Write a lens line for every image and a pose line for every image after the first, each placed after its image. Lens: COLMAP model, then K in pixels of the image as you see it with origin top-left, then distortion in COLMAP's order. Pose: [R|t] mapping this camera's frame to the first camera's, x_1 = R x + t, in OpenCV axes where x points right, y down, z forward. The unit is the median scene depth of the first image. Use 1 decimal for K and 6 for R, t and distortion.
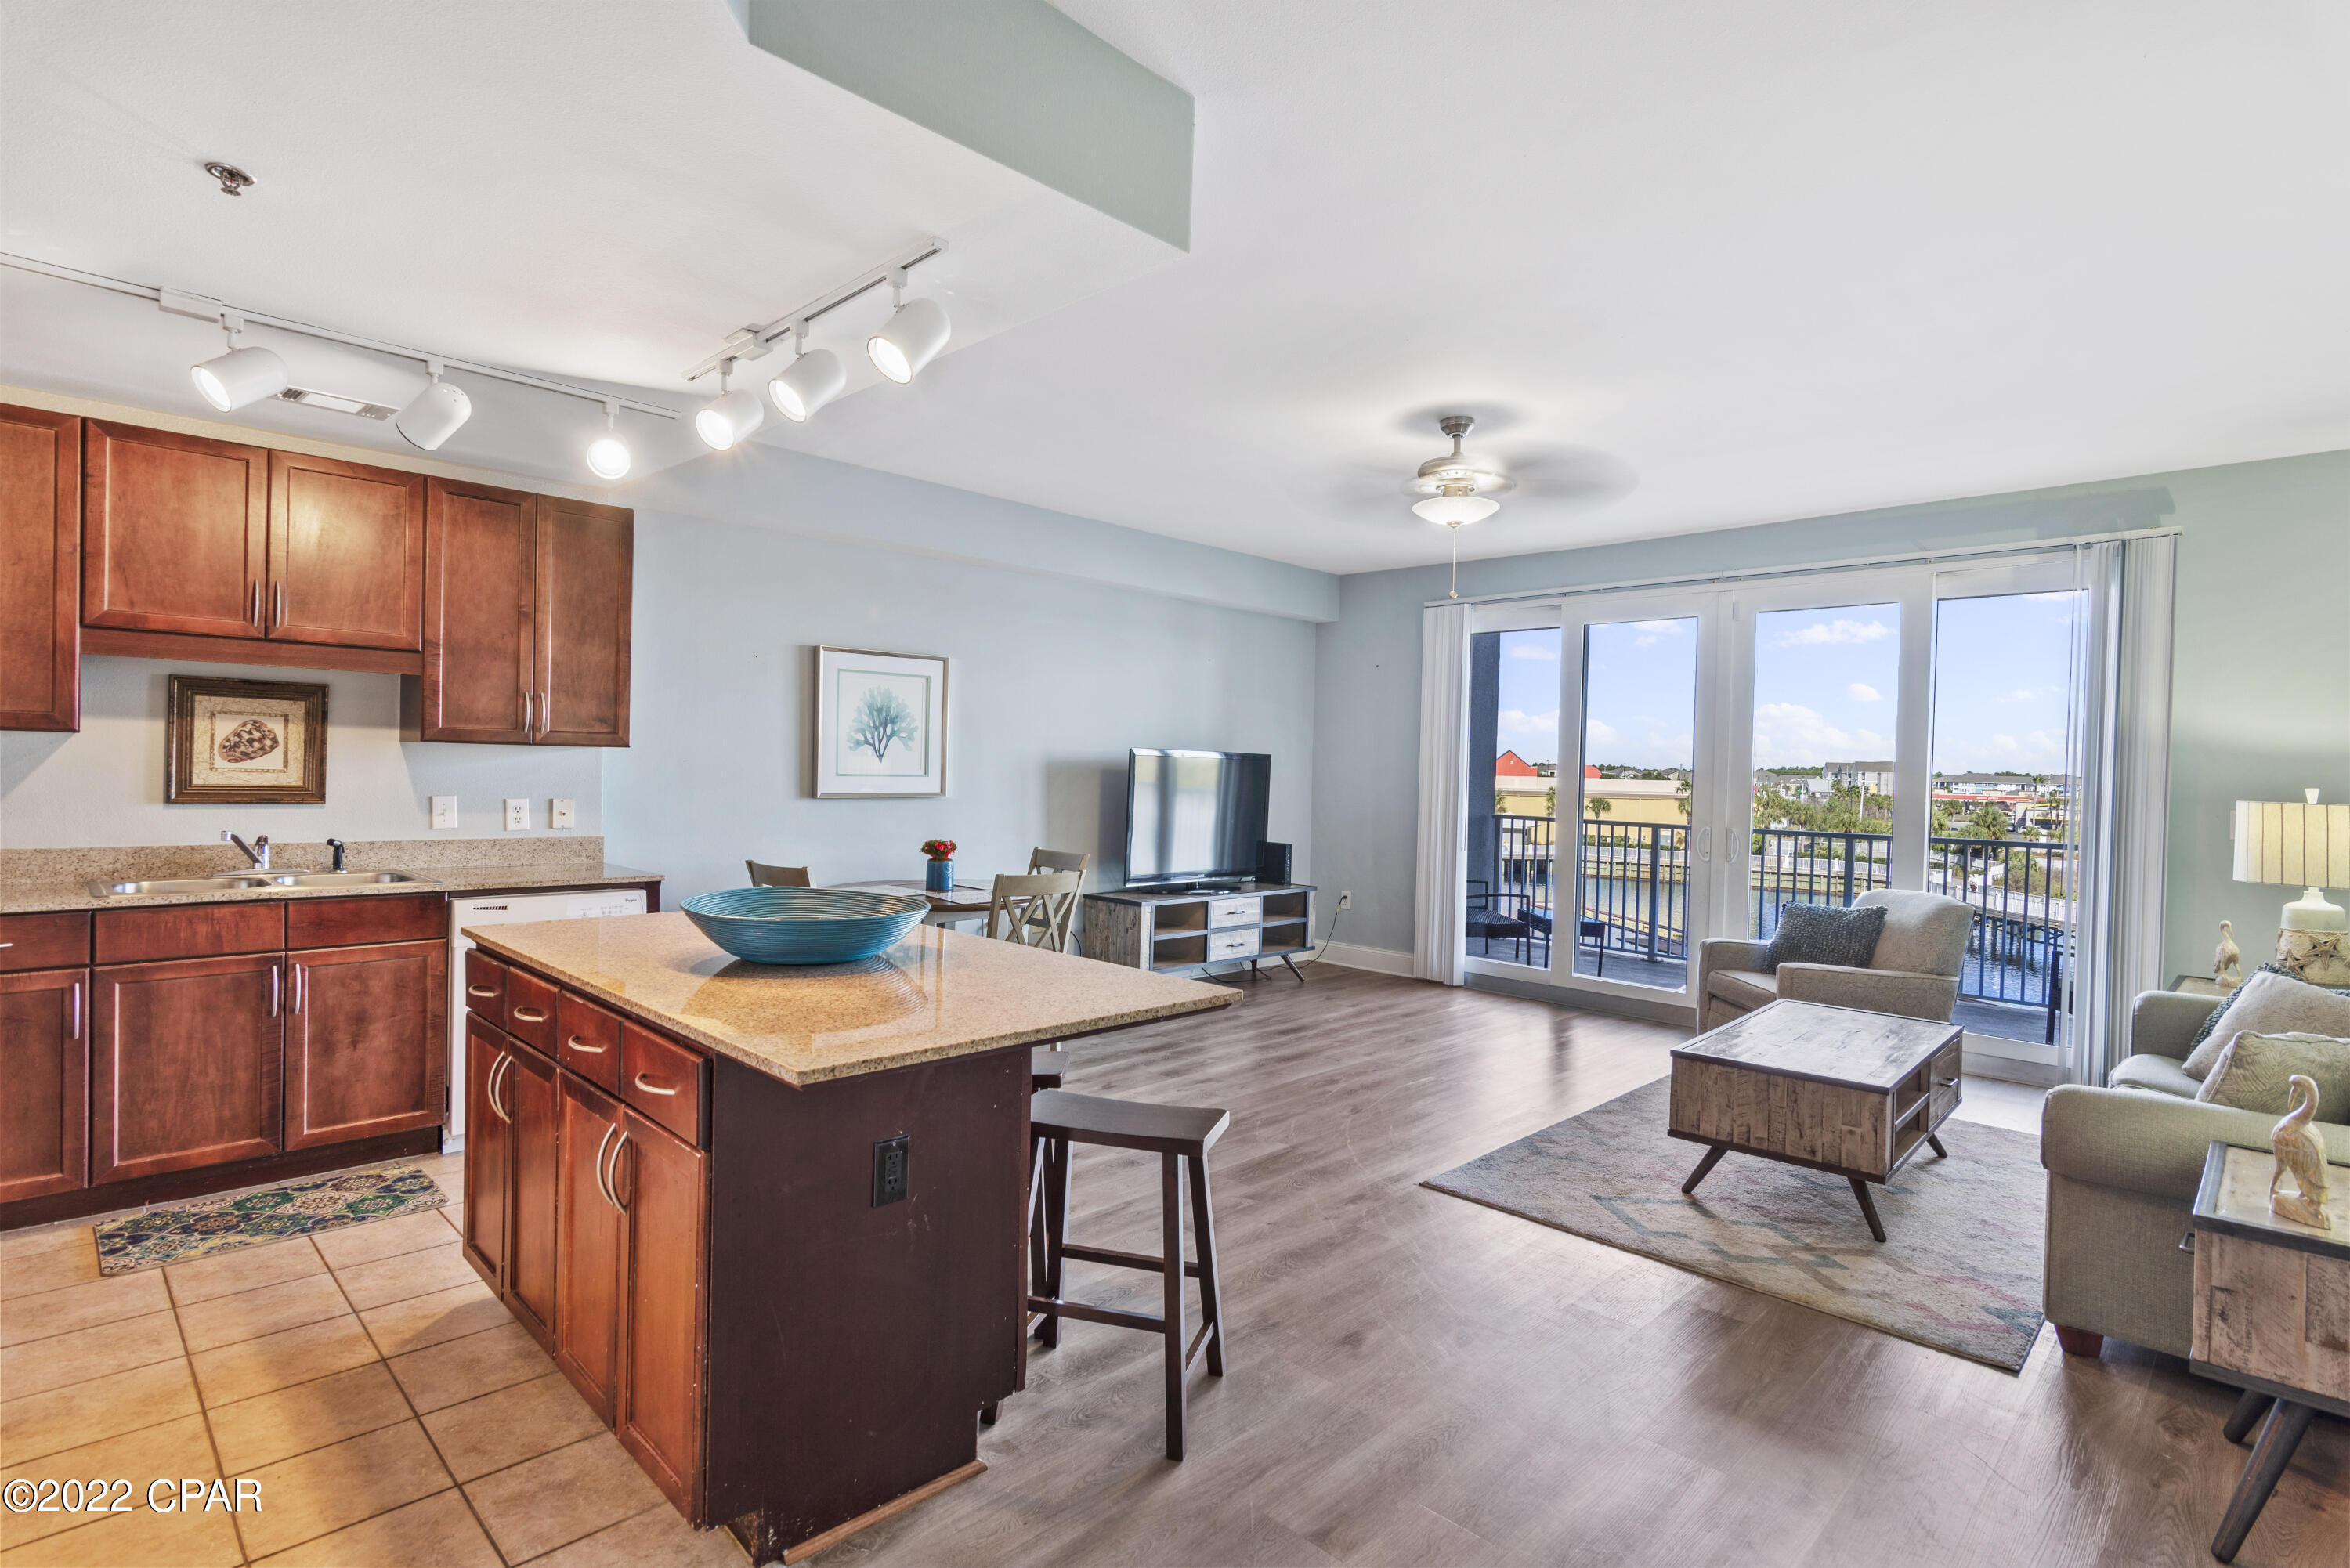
lens RADIAL K [[1151.0, 0, 1175.0], [0, 1151.0, 784.0], [0, 0, 1]] dist [0.002189, -0.000009]
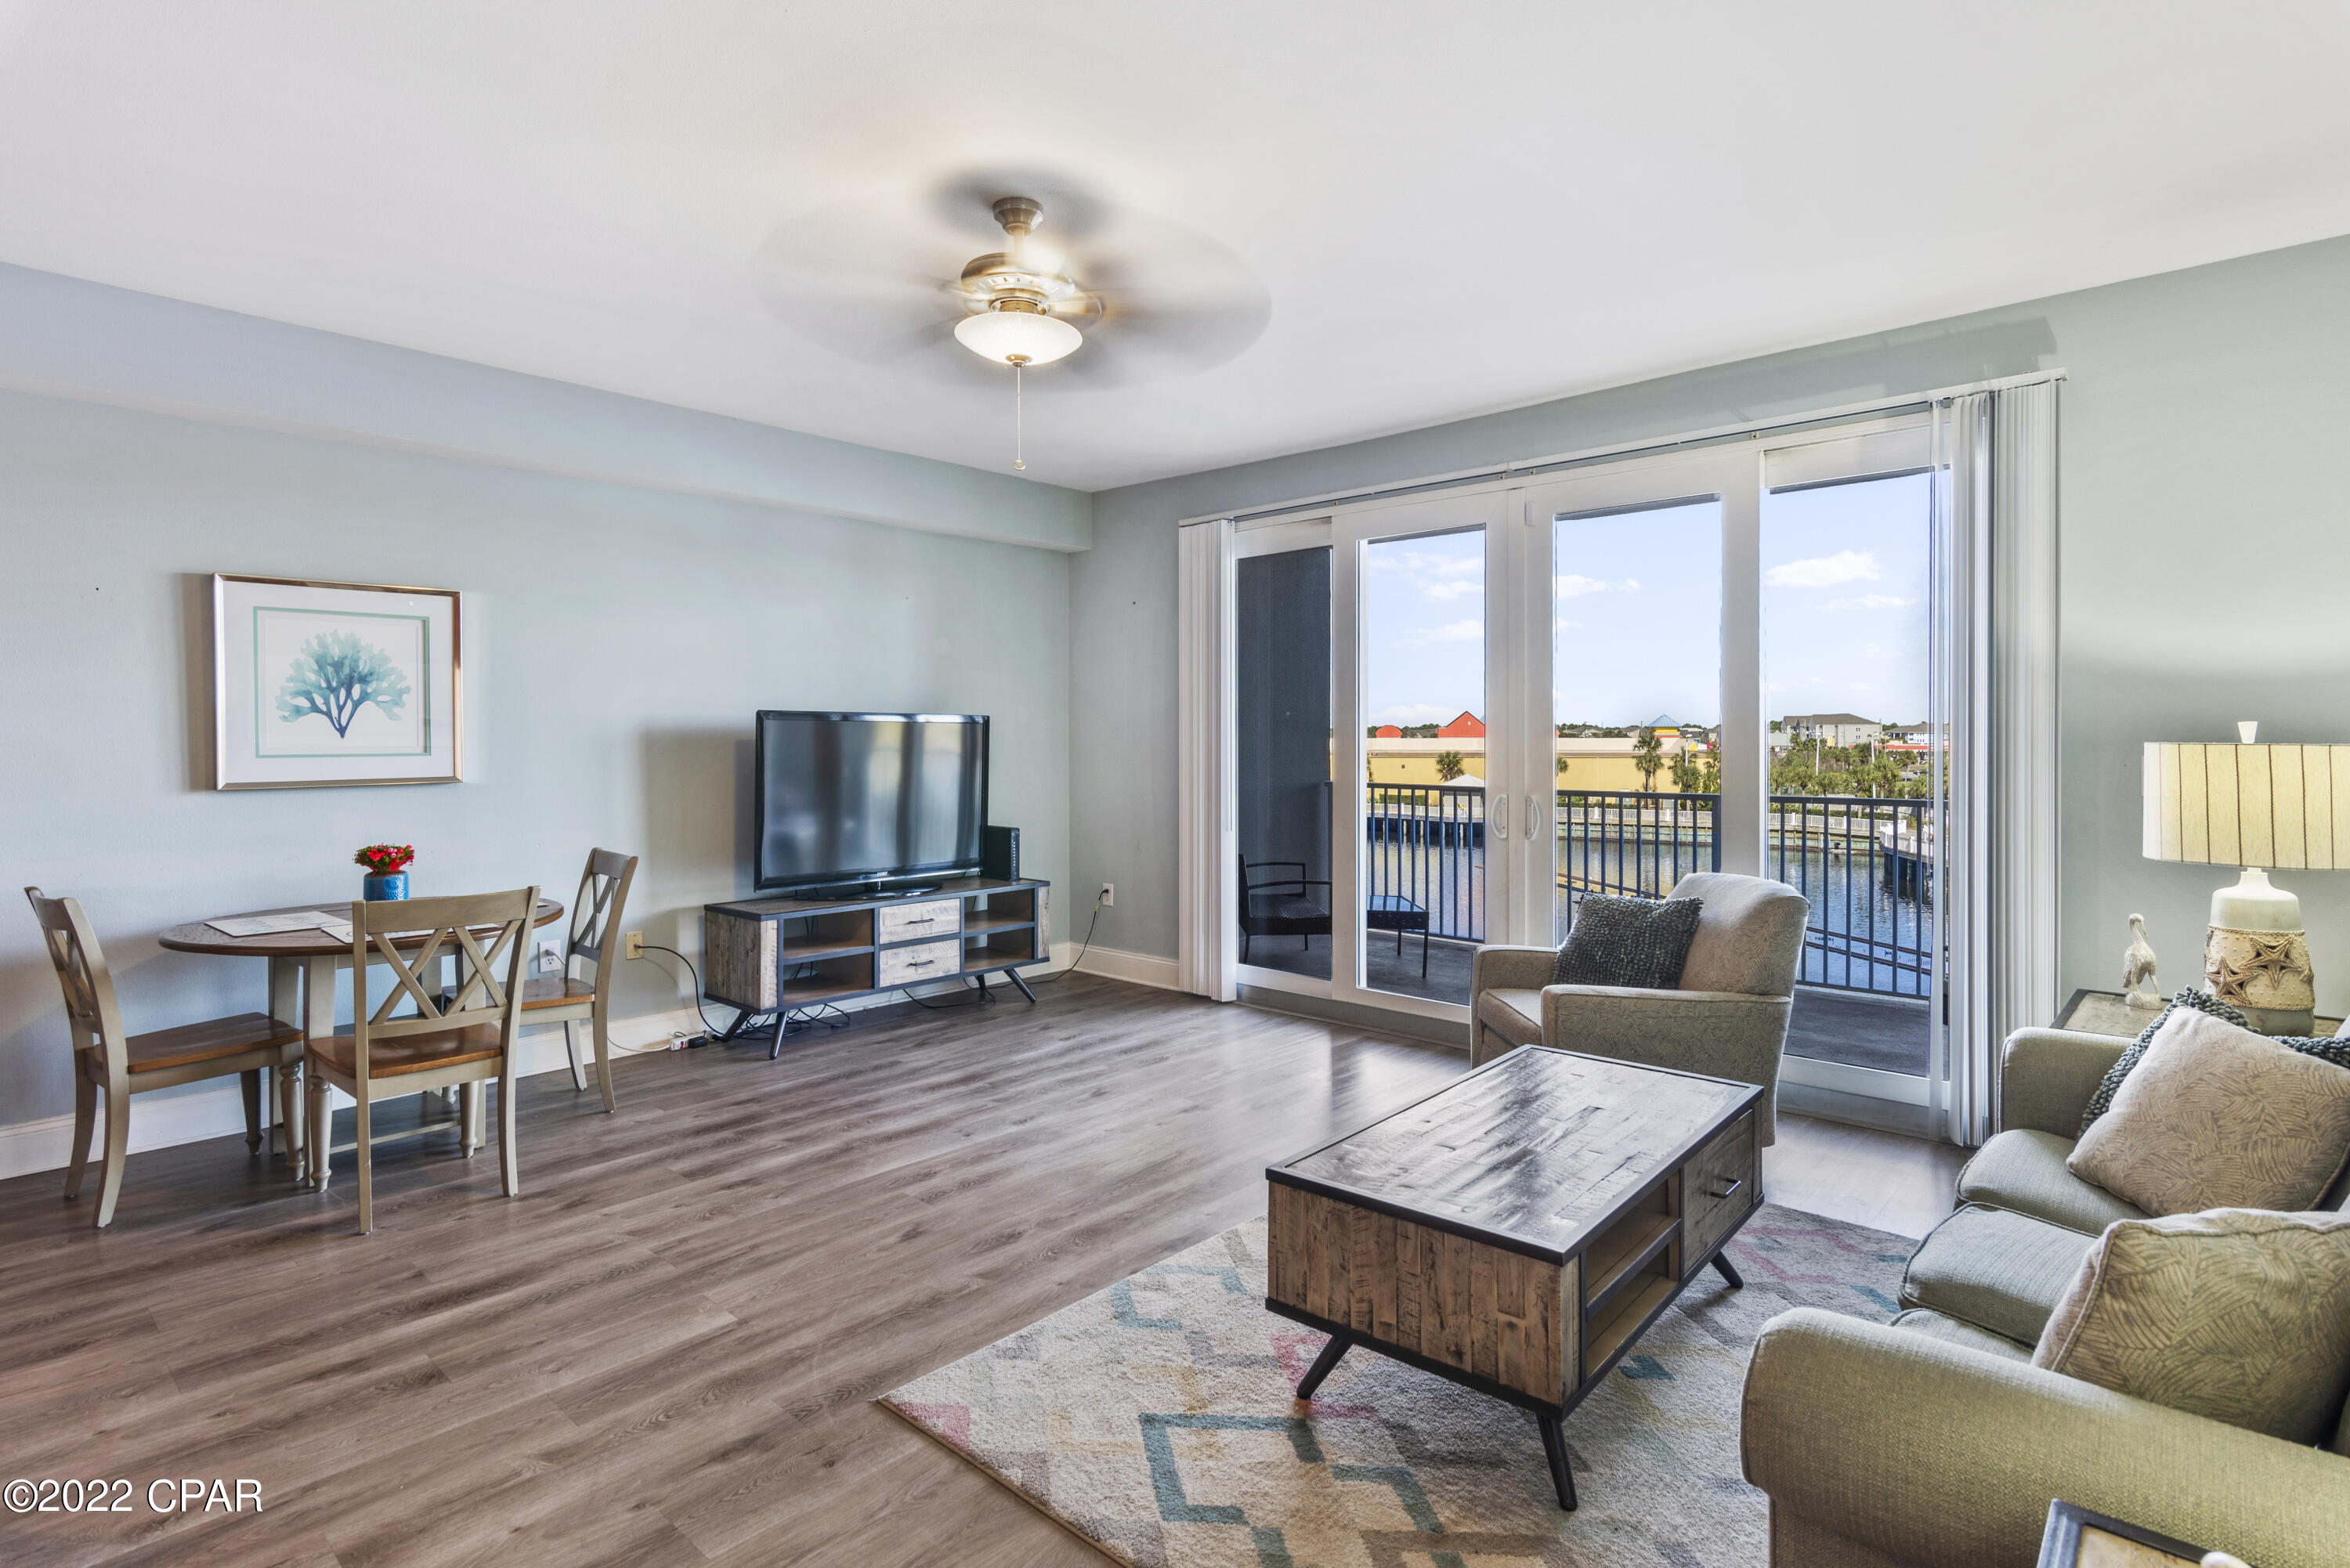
lens RADIAL K [[1179.3, 0, 1190.7], [0, 1179.3, 744.1], [0, 0, 1]] dist [0.002397, 0.000005]
pose [[0.998575, -0.025342, 0.046958, 0.273851], [0.025728, 0.999640, -0.007643, 0.005365], [-0.046747, 0.008840, 0.998868, 0.276142]]
